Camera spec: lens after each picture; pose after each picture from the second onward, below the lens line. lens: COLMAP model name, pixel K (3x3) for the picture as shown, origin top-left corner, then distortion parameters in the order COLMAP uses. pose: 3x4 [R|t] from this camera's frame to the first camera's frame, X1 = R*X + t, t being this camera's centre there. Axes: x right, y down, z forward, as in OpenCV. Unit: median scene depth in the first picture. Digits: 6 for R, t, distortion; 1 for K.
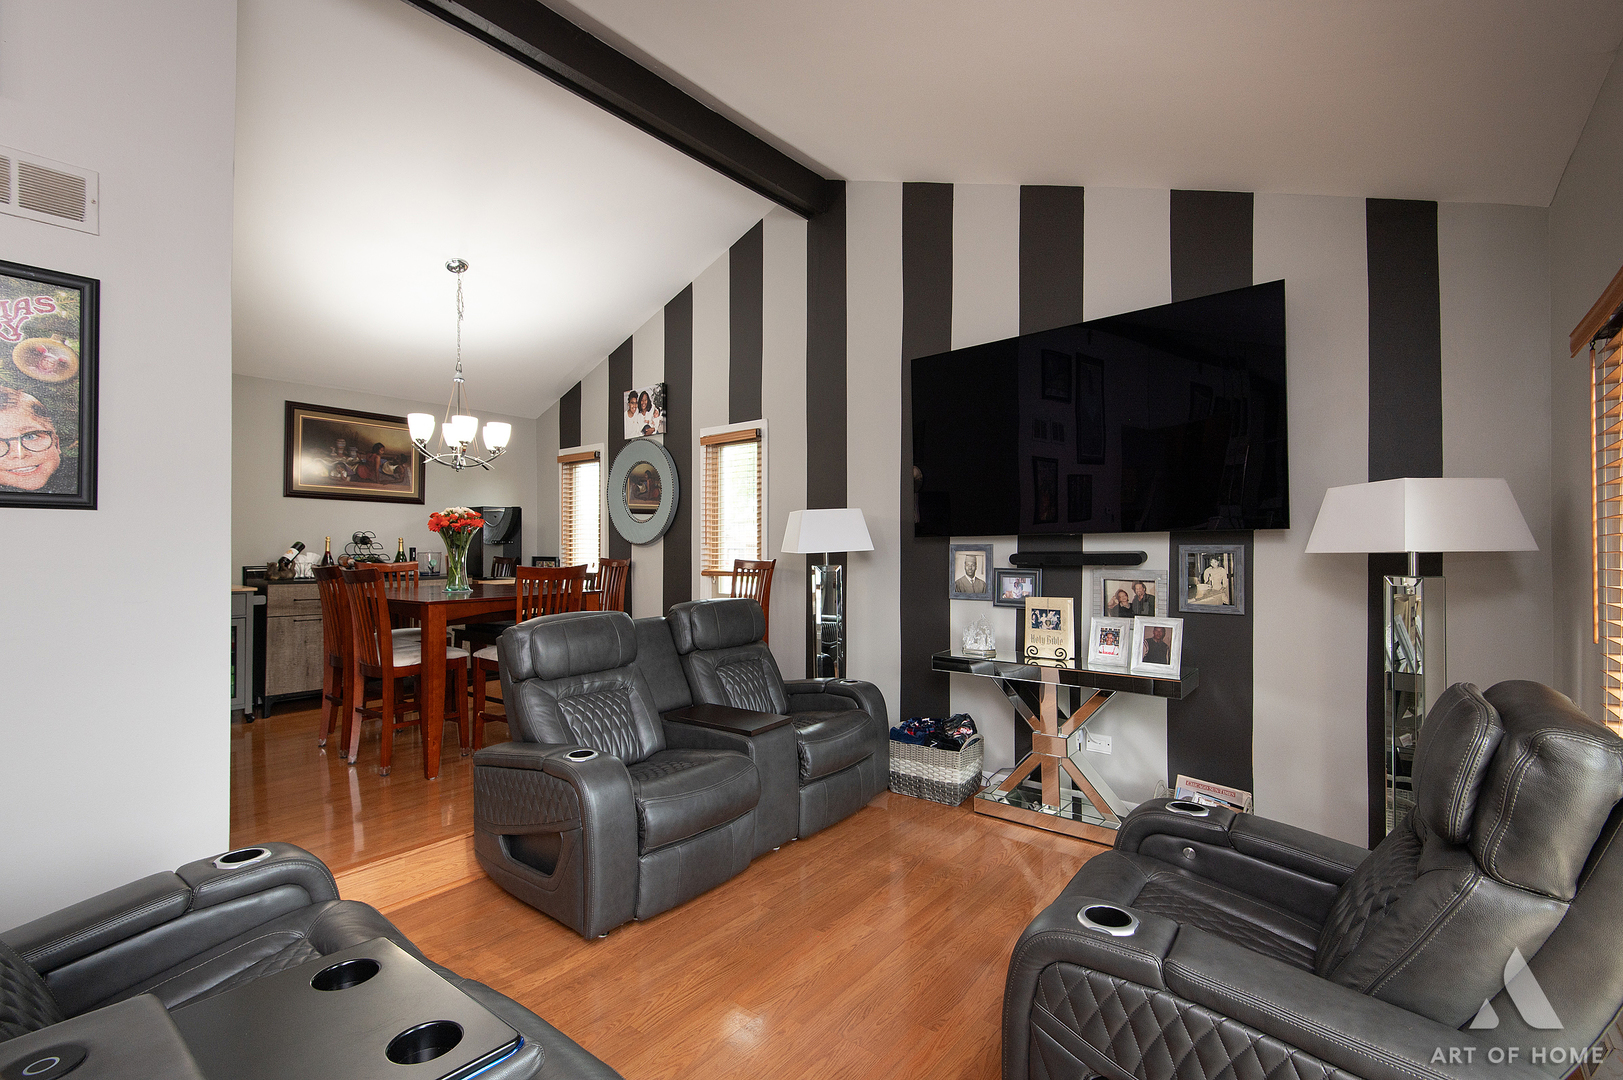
lens RADIAL K [[723.5, 0, 809.6], [0, 723.5, 545.6], [0, 0, 1]] dist [0.015889, -0.010372]
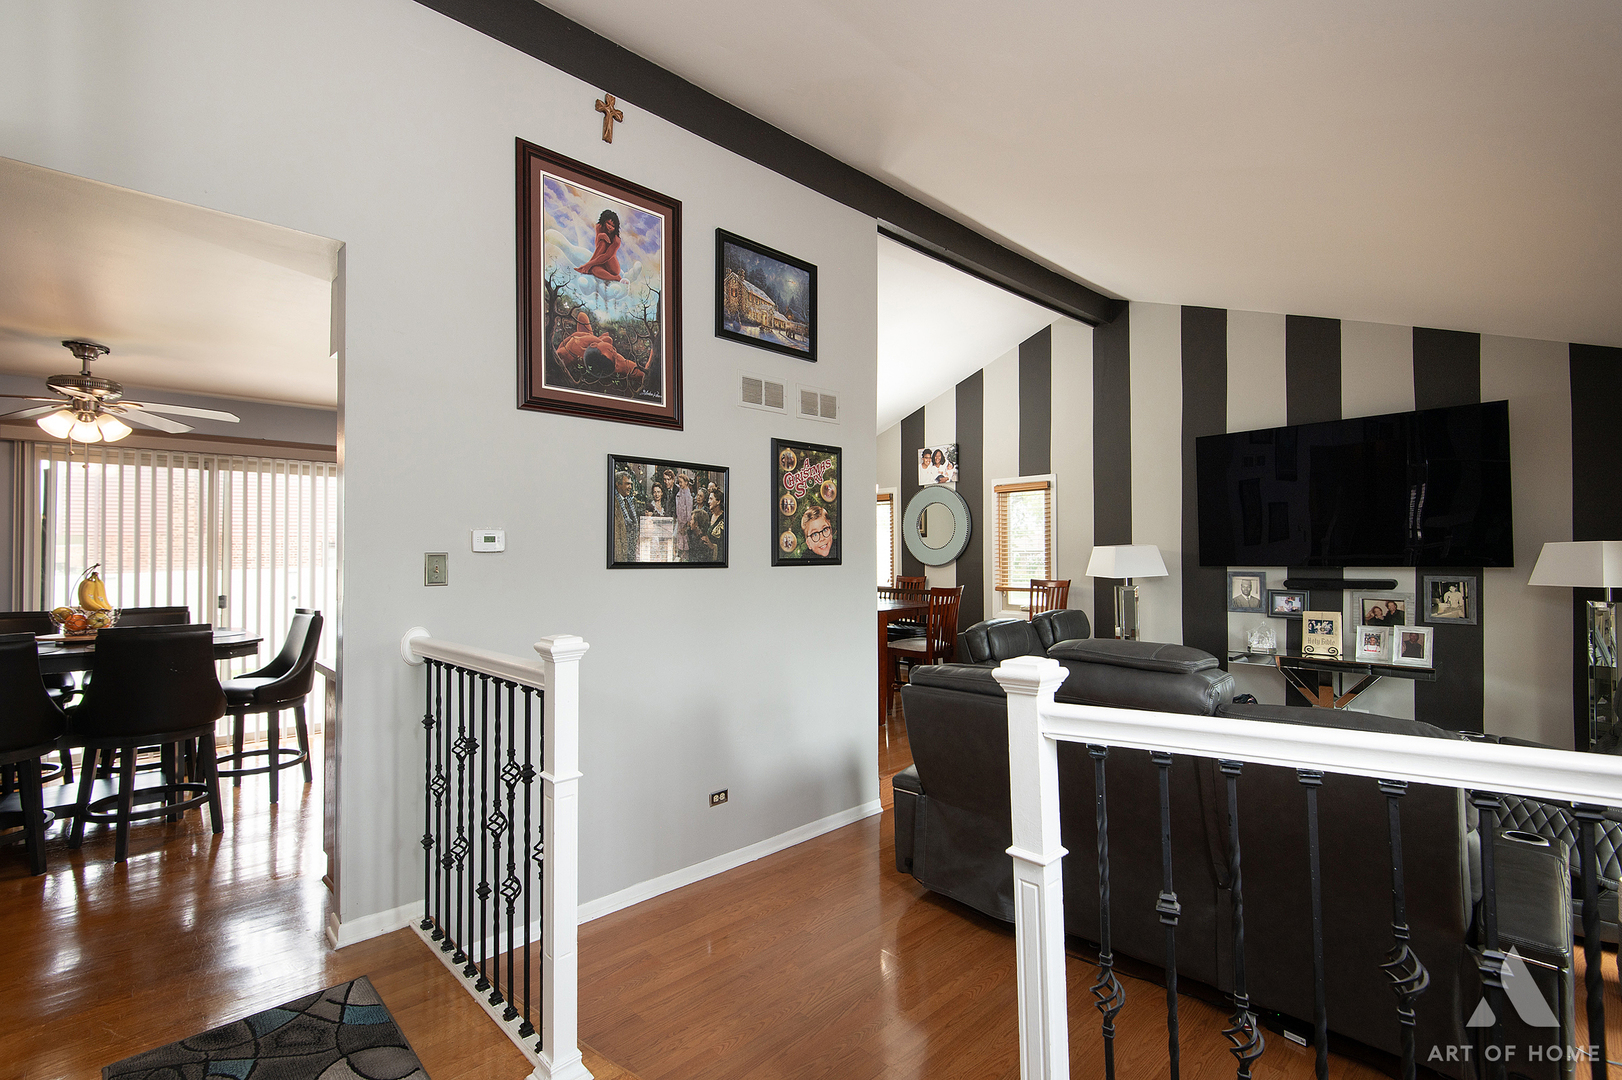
lens RADIAL K [[723.0, 0, 810.8], [0, 723.0, 542.9], [0, 0, 1]] dist [0.015889, -0.010372]
pose [[0.990952, -0.004405, -0.134141, -0.319524], [0.003248, 0.999956, -0.008842, -0.036584], [0.134174, 0.008326, 0.990923, -0.375518]]
